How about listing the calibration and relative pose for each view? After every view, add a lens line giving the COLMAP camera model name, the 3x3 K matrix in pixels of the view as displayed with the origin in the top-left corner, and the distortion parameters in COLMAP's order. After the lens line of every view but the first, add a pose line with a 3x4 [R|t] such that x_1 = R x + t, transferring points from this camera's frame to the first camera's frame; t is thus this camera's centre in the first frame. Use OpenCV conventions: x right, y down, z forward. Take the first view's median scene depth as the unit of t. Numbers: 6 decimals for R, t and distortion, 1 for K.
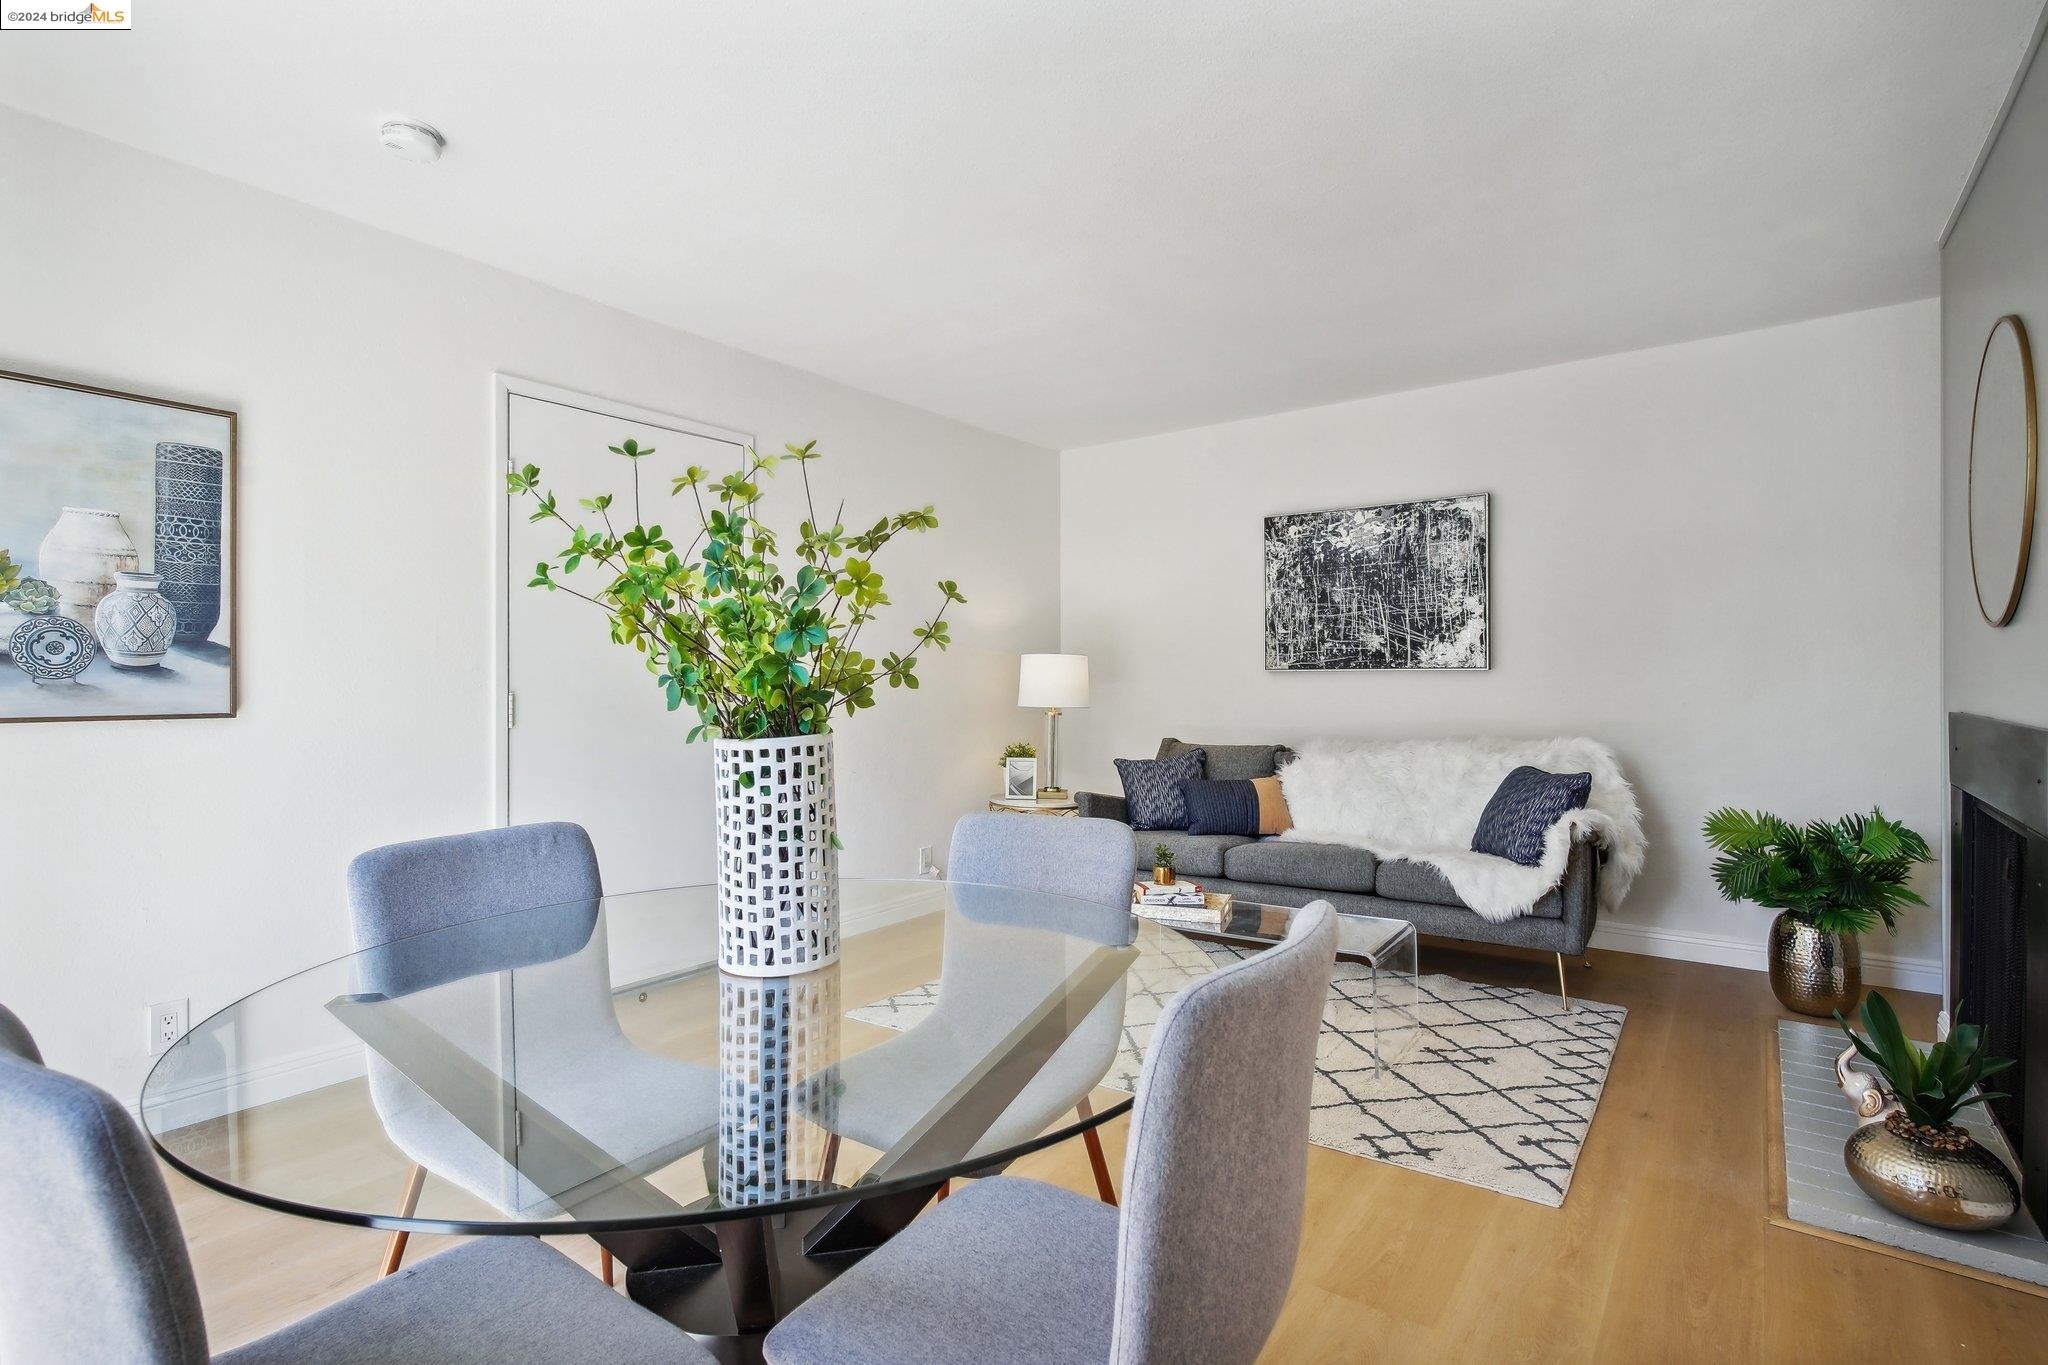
lens RADIAL K [[995.9, 0, 1032.2], [0, 995.9, 672.3], [0, 0, 1]] dist [0.034408, 0.000083]
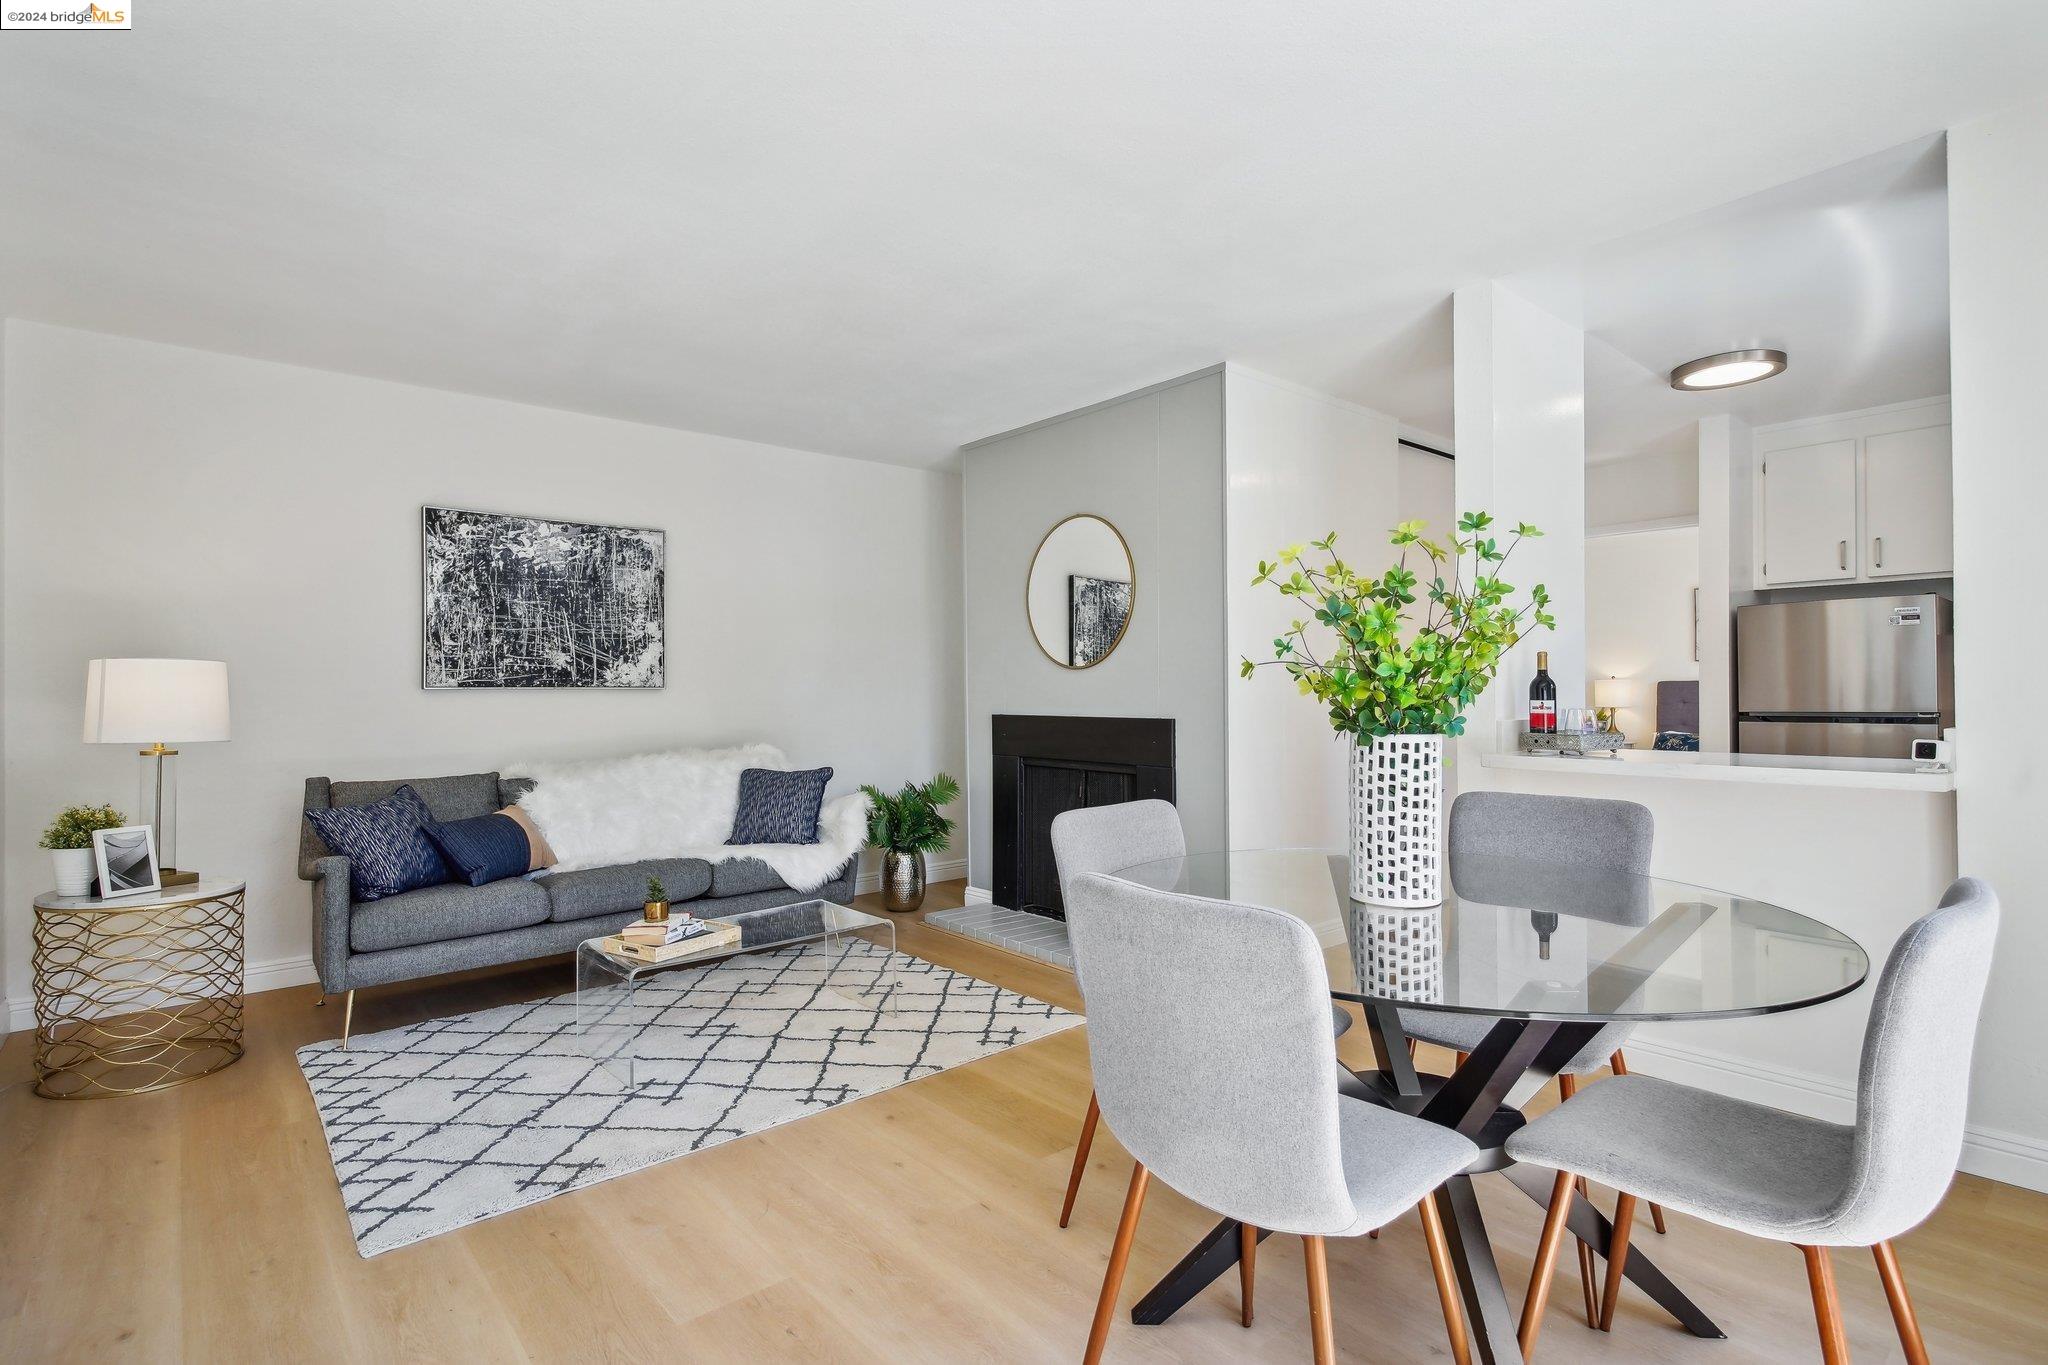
lens RADIAL K [[1000.1, 0, 980.0], [0, 1000.1, 688.6], [0, 0, 1]] dist [0.002045, 0.000247]
pose [[0.259022, 0.007668, 0.965841, -0.504353], [-0.001922, 0.999971, -0.007423, 0.004370], [-0.965870, 0.000067, 0.259029, 0.355907]]
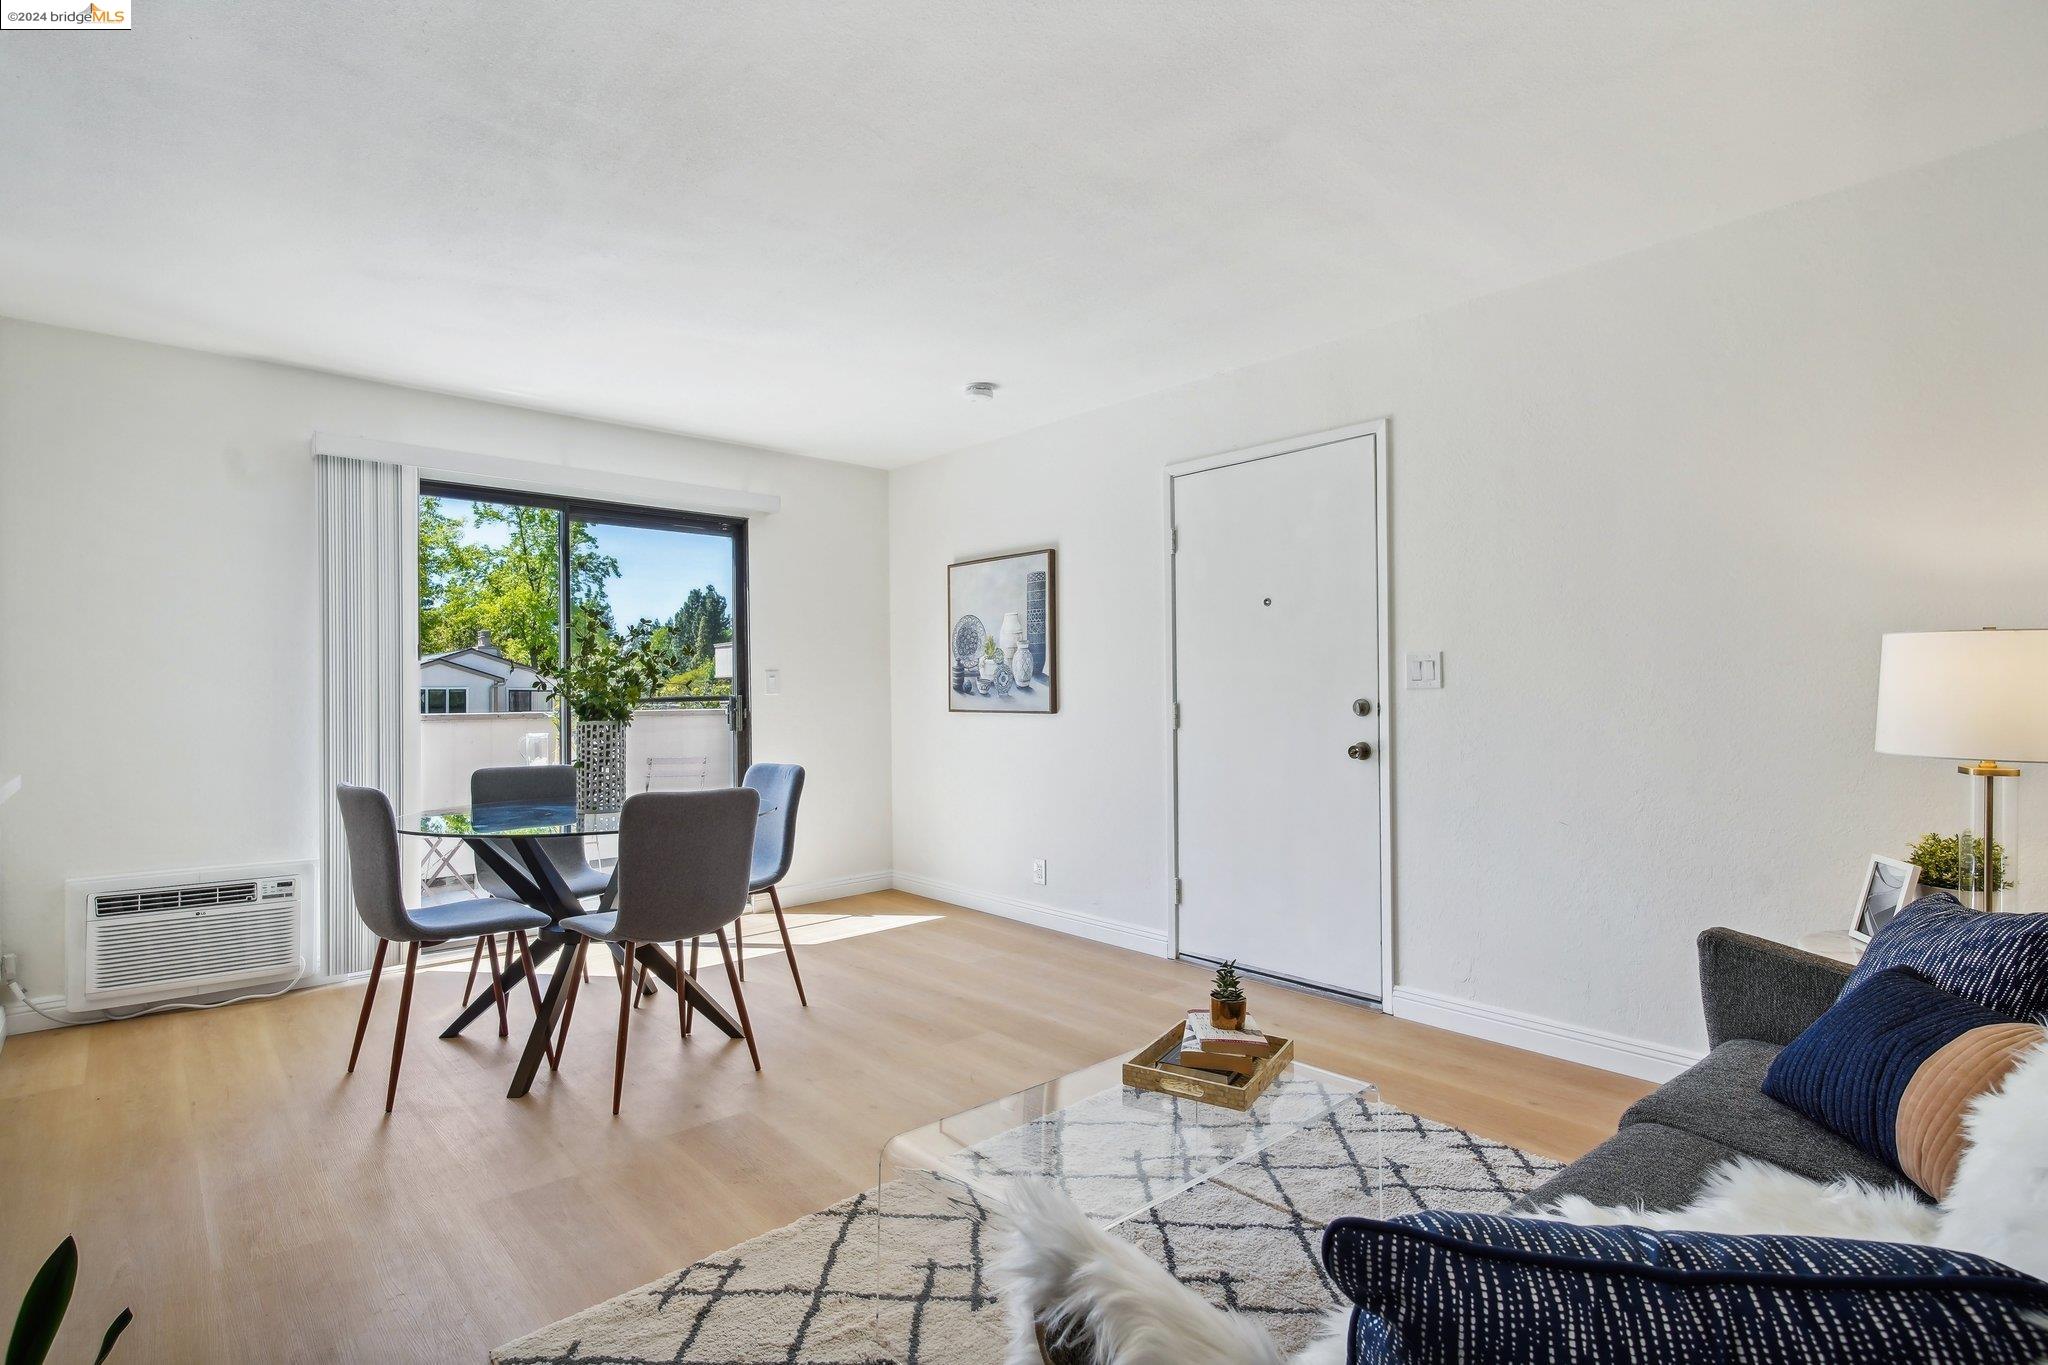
lens RADIAL K [[1000.1, 0, 980.0], [0, 1000.1, 688.6], [0, 0, 1]] dist [0.002045, 0.000247]
pose [[-0.240876, -0.001111, -0.970555, 0.568318], [0.010897, 0.999933, -0.003849, 0.002235], [0.970495, -0.011503, -0.240848, 0.743939]]
